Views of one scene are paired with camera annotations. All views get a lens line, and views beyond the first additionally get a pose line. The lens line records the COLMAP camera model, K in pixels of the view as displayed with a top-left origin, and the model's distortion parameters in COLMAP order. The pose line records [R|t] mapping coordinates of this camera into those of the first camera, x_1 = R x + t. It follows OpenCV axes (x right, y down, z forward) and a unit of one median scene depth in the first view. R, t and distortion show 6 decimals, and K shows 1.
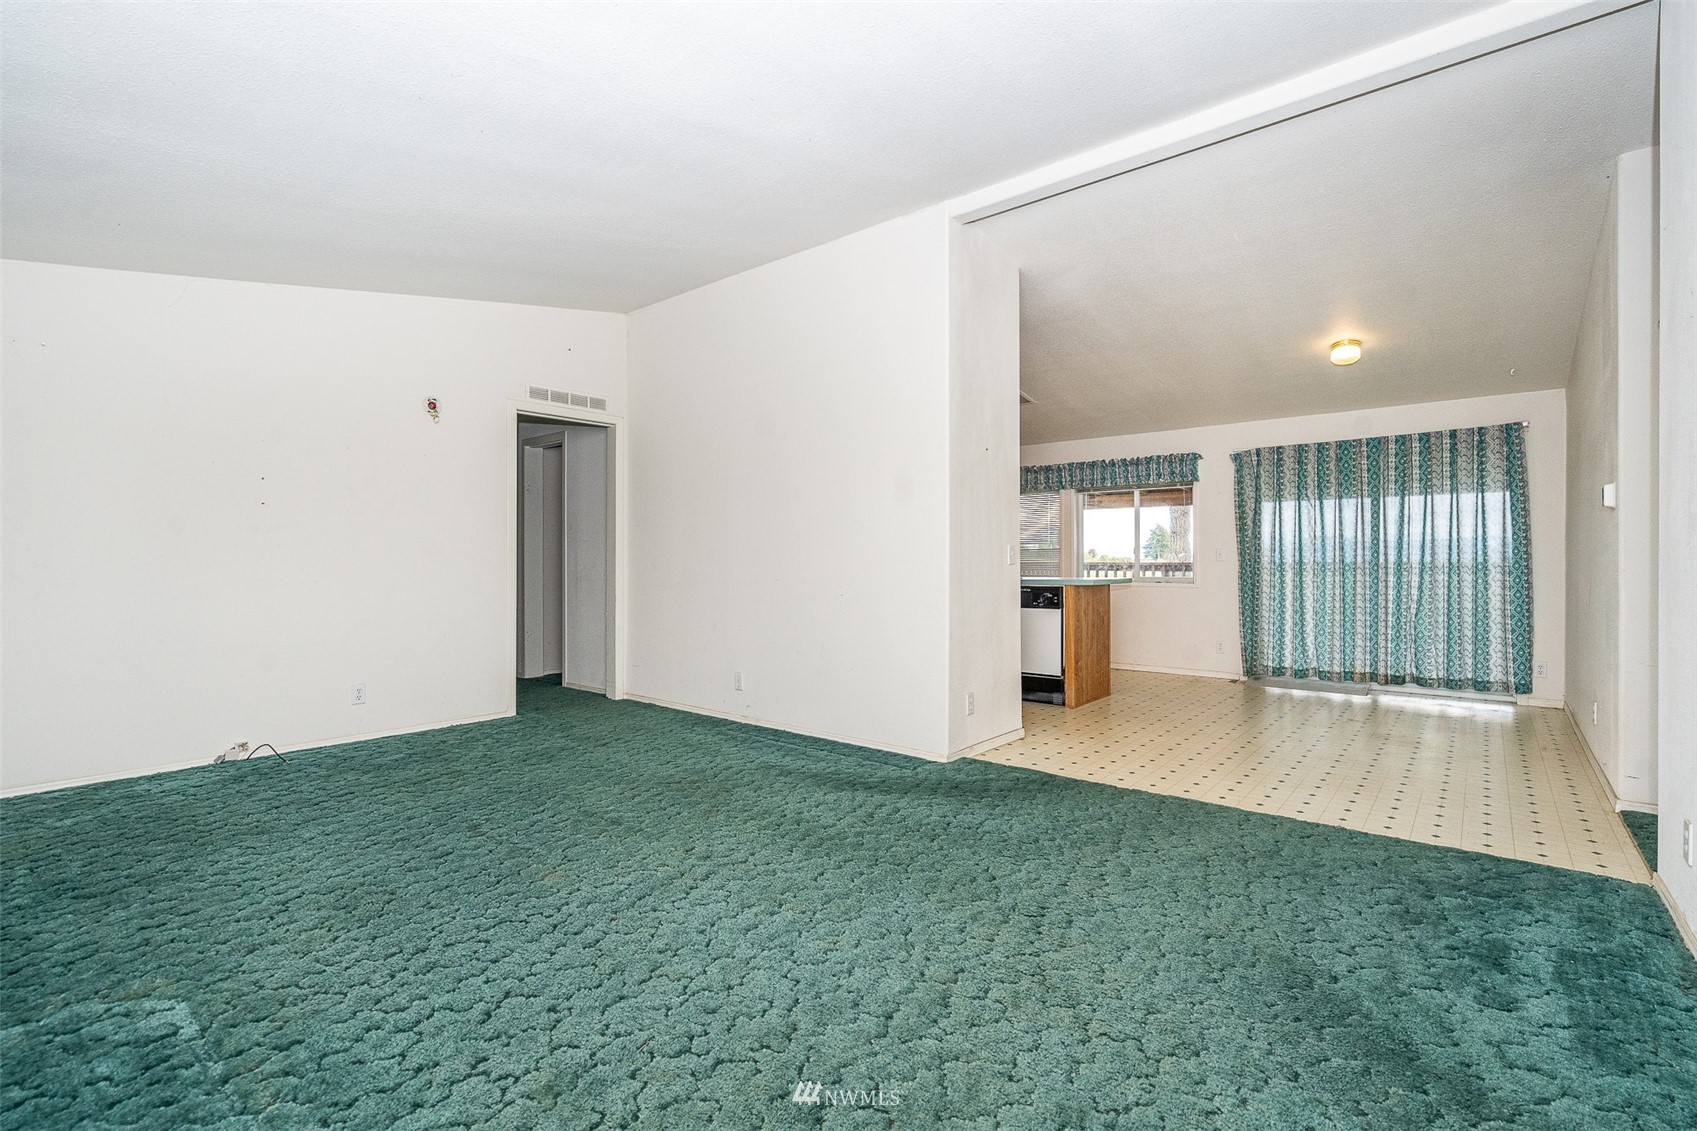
lens RADIAL K [[765.1, 0, 848.5], [0, 765.1, 565.5], [0, 0, 1]] dist [-0.002379, -0.000138]
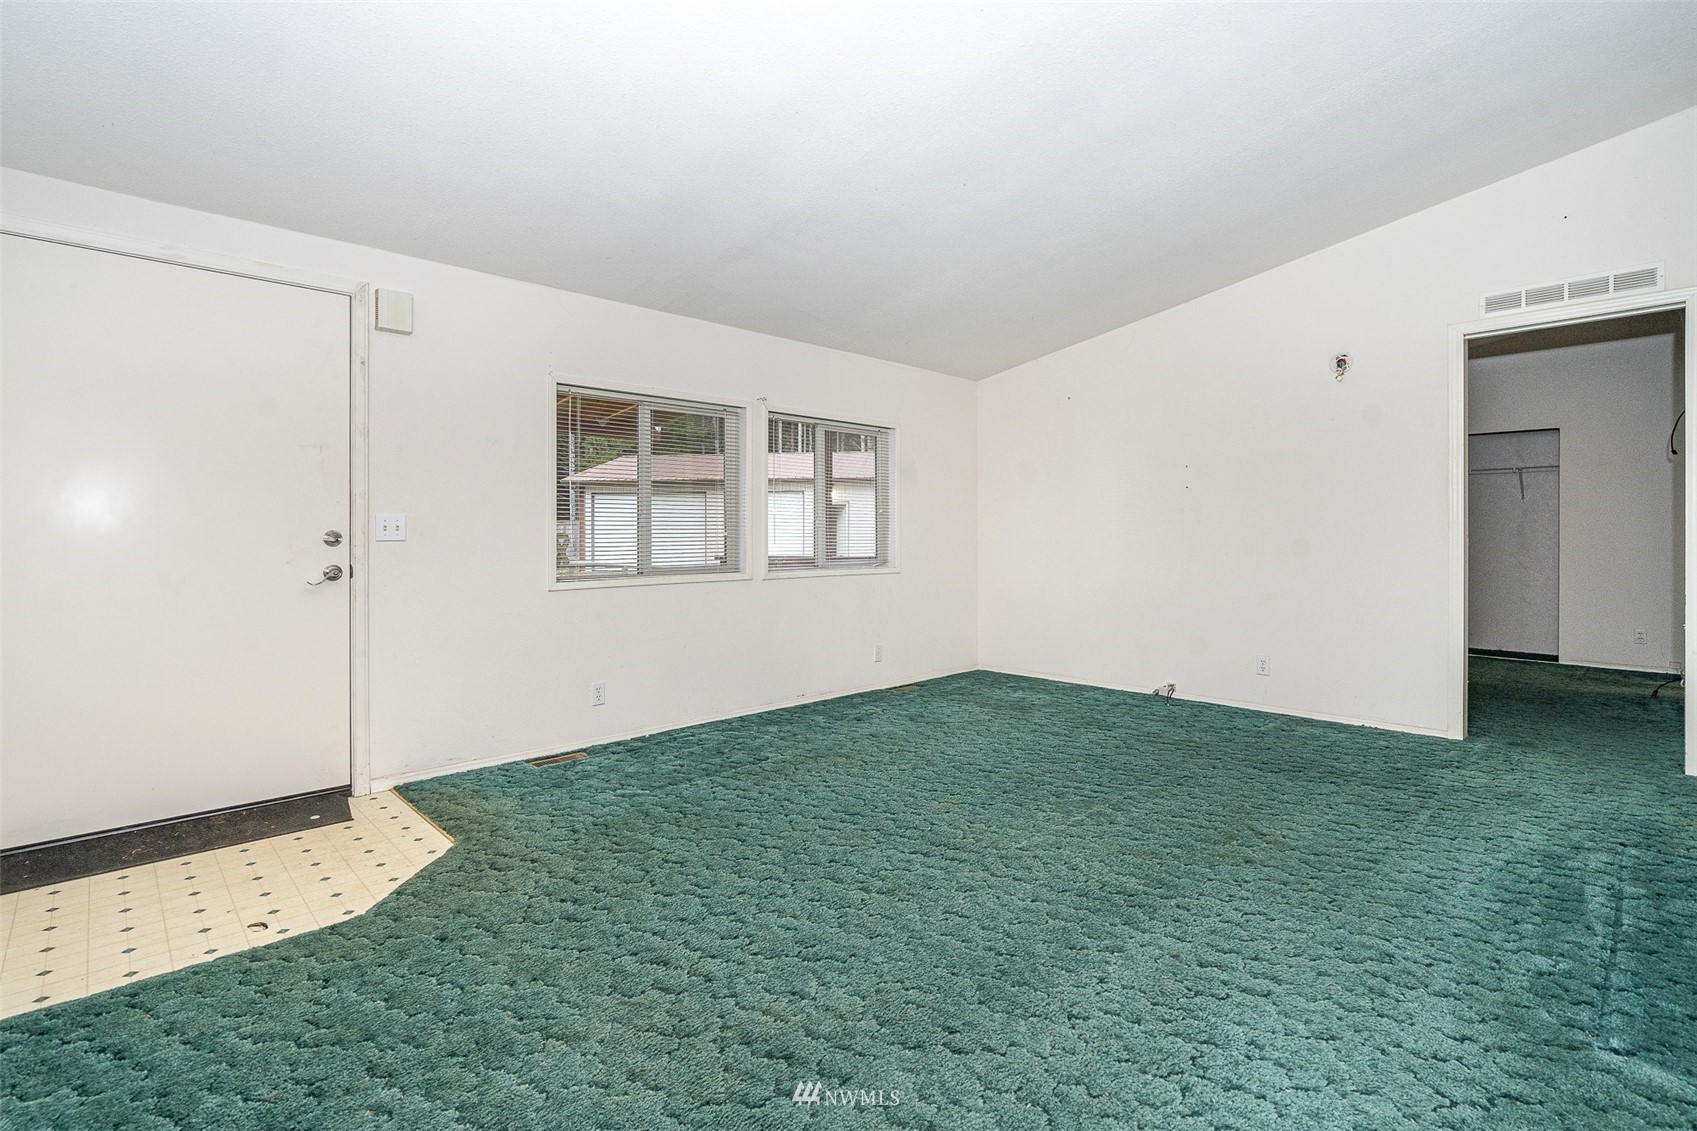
lens RADIAL K [[788.4, 0, 844.4], [0, 788.4, 544.9], [0, 0, 1]] dist [-0.013474, 0.011524]
pose [[-0.112855, 0.013825, -0.993515, 0.635106], [-0.003205, 0.999893, 0.014278, -0.008359], [0.993606, 0.004796, -0.112799, 0.747366]]
